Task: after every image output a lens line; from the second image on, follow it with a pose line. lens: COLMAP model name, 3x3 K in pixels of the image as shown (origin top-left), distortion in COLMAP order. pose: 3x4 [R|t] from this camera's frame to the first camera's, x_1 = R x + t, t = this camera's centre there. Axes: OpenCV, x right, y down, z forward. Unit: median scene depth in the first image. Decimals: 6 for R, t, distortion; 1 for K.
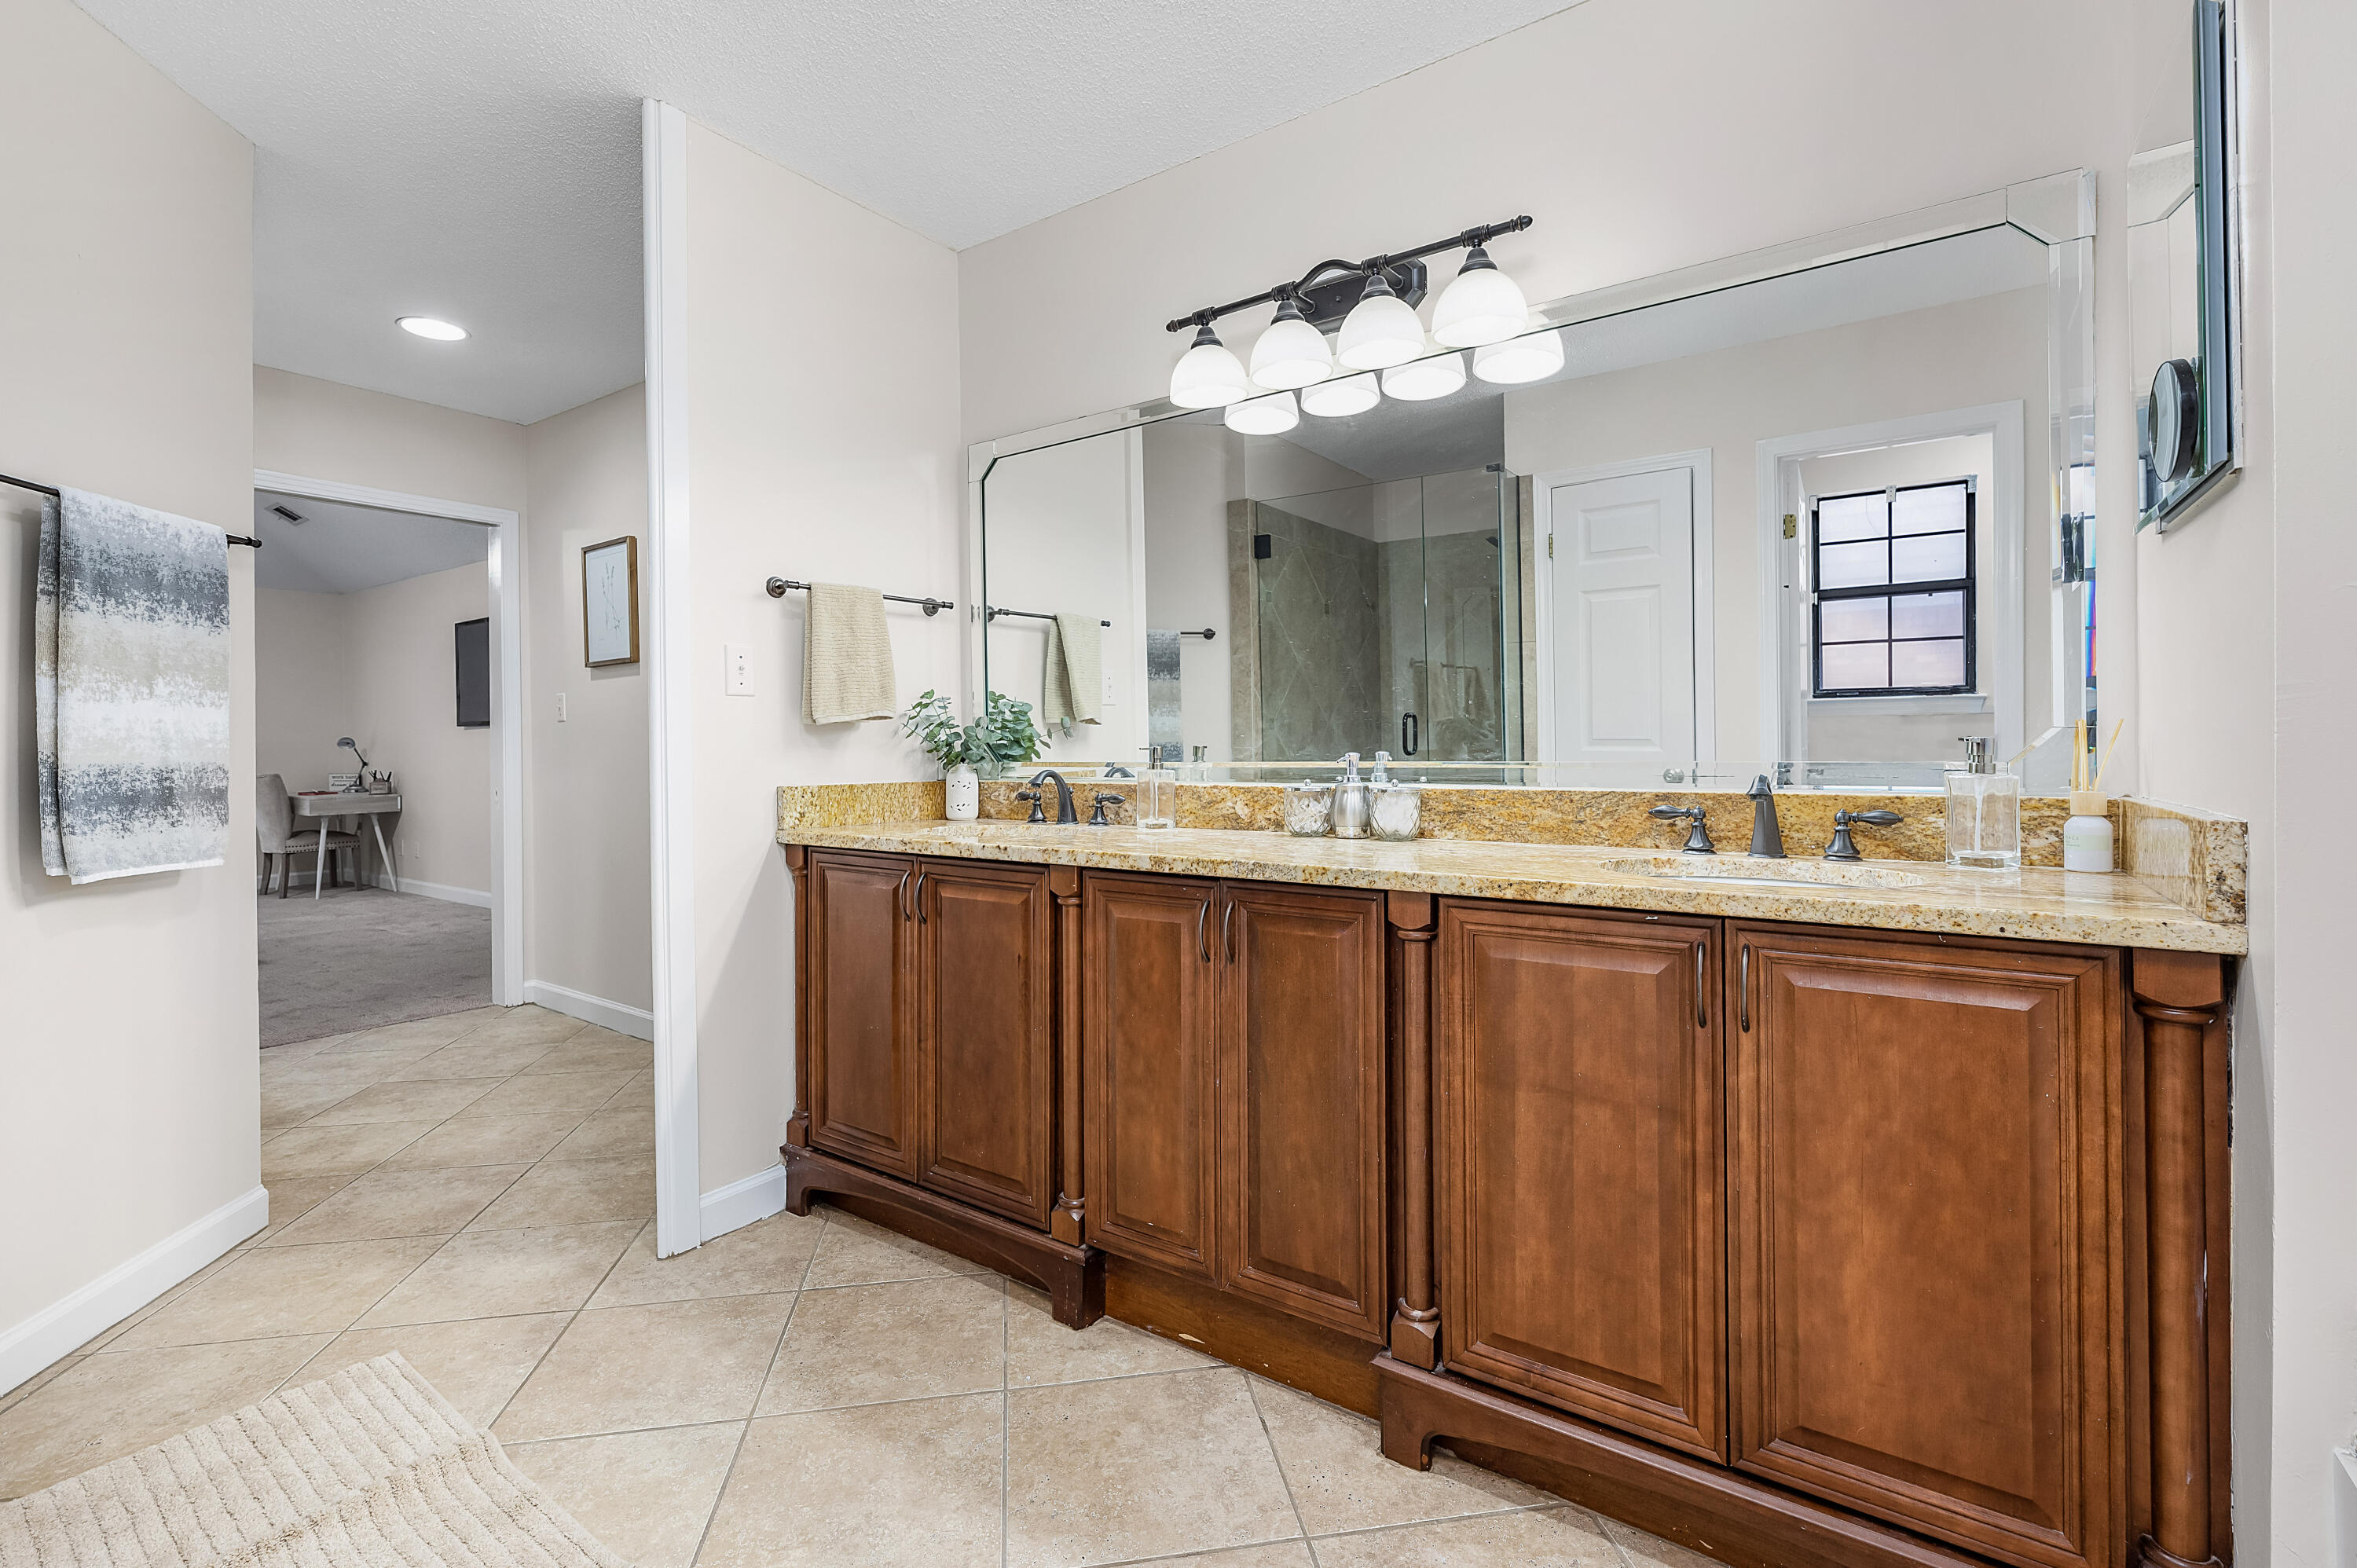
lens RADIAL K [[1029.4, 0, 1182.6], [0, 1029.4, 762.3], [0, 0, 1]] dist [0.001529, 0.000159]
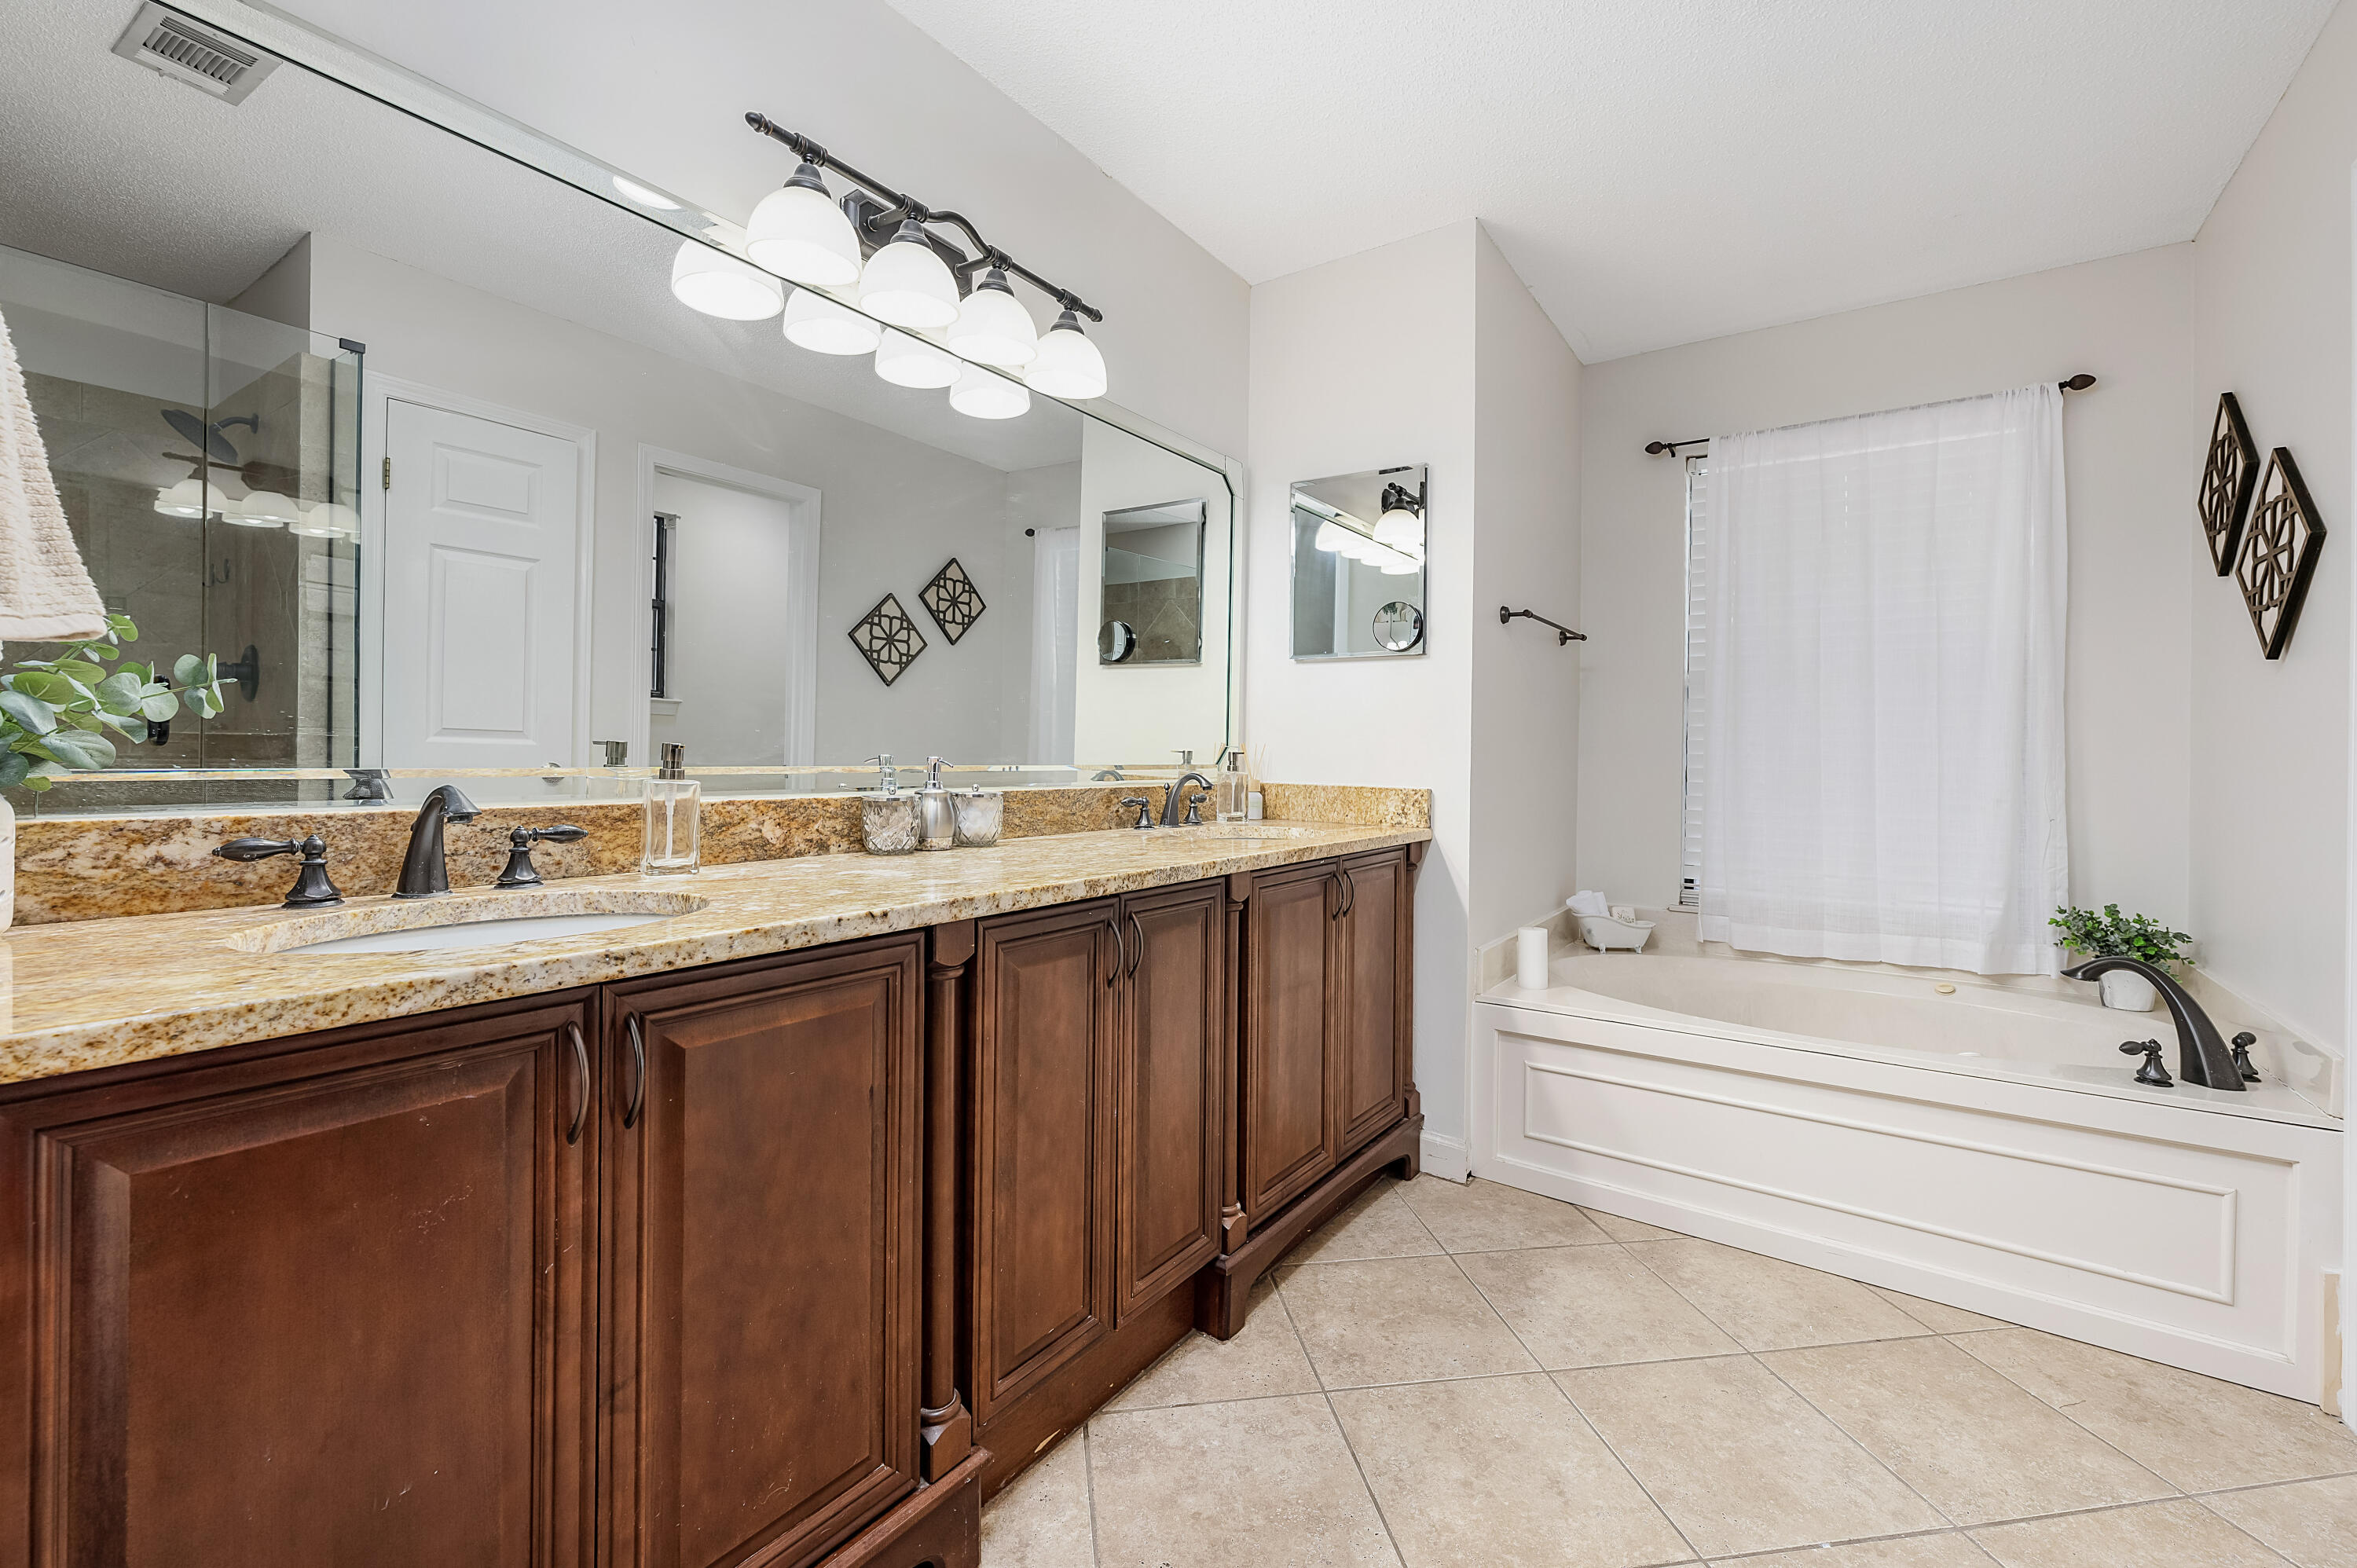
lens RADIAL K [[966.0, 0, 1185.5], [0, 966.0, 767.2], [0, 0, 1]] dist [-0.000545, 0.000394]
pose [[0.010166, -0.007032, 0.999924, -0.687814], [-0.002333, 0.999972, 0.007056, -0.006356], [-0.999946, -0.002404, 0.010149, 0.763291]]
